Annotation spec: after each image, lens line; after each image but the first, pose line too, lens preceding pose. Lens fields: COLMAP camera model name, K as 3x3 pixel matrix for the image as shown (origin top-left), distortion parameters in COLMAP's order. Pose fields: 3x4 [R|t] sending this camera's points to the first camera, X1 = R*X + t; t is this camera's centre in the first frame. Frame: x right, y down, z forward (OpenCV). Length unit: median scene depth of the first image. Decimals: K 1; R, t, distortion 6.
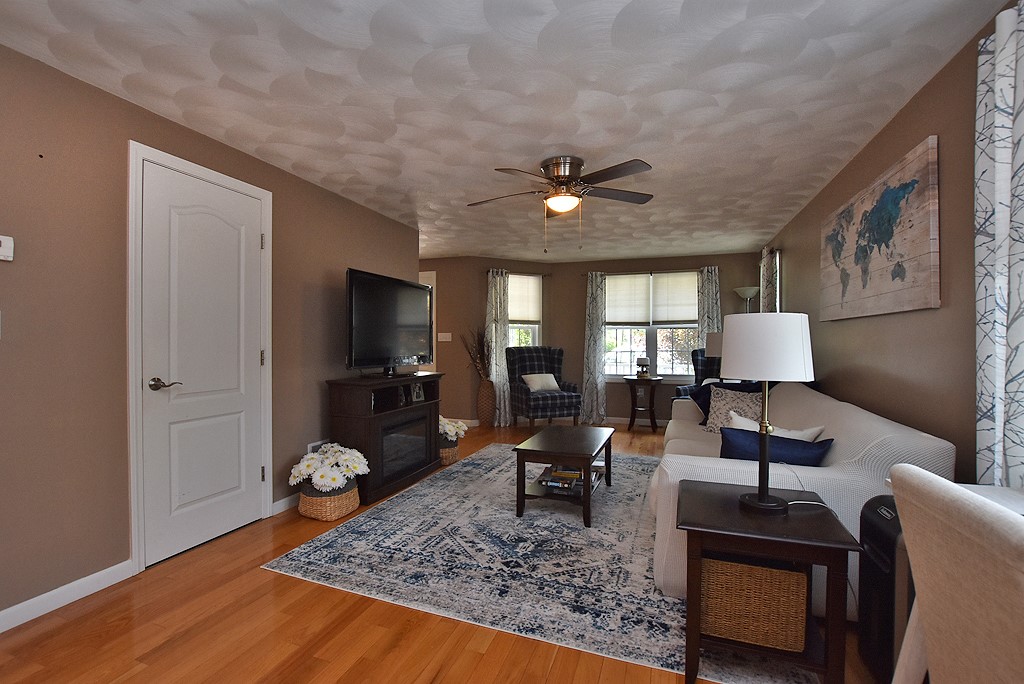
lens RADIAL K [[453.2, 0, 511.9], [0, 453.2, 345.3], [0, 0, 1]] dist [-0.000459, 0.000063]
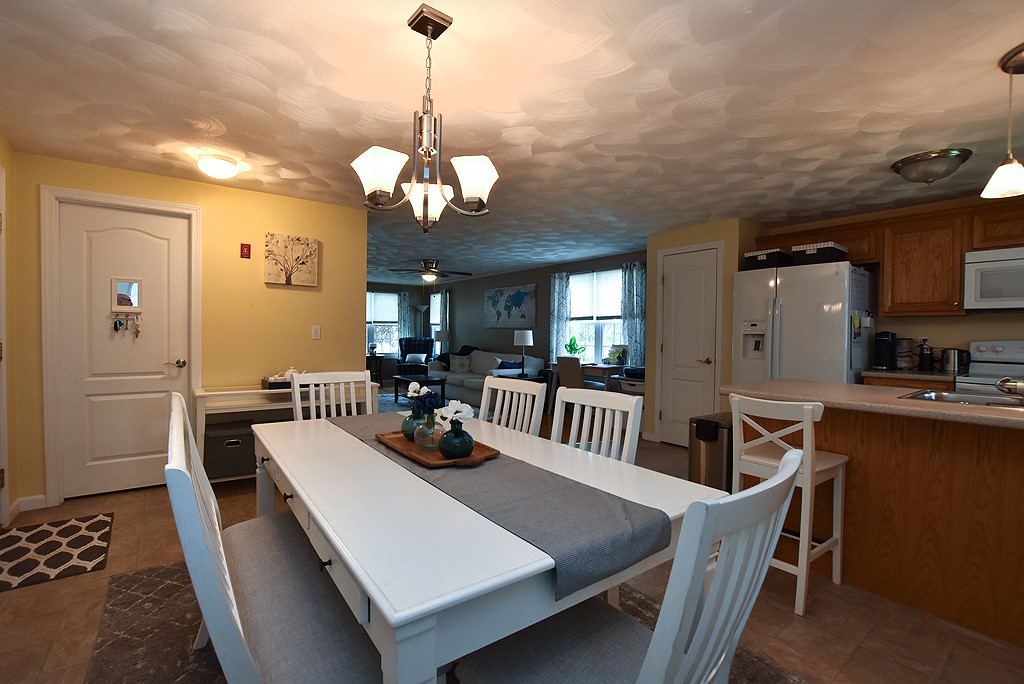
lens RADIAL K [[453.2, 0, 509.1], [0, 453.2, 341.0], [0, 0, 1]] dist [-0.000459, 0.000063]
pose [[0.554691, -0.007161, 0.832025, -1.607215], [-0.005685, 0.999907, 0.012397, -0.010431], [-0.832037, -0.011607, 0.554599, -0.650765]]
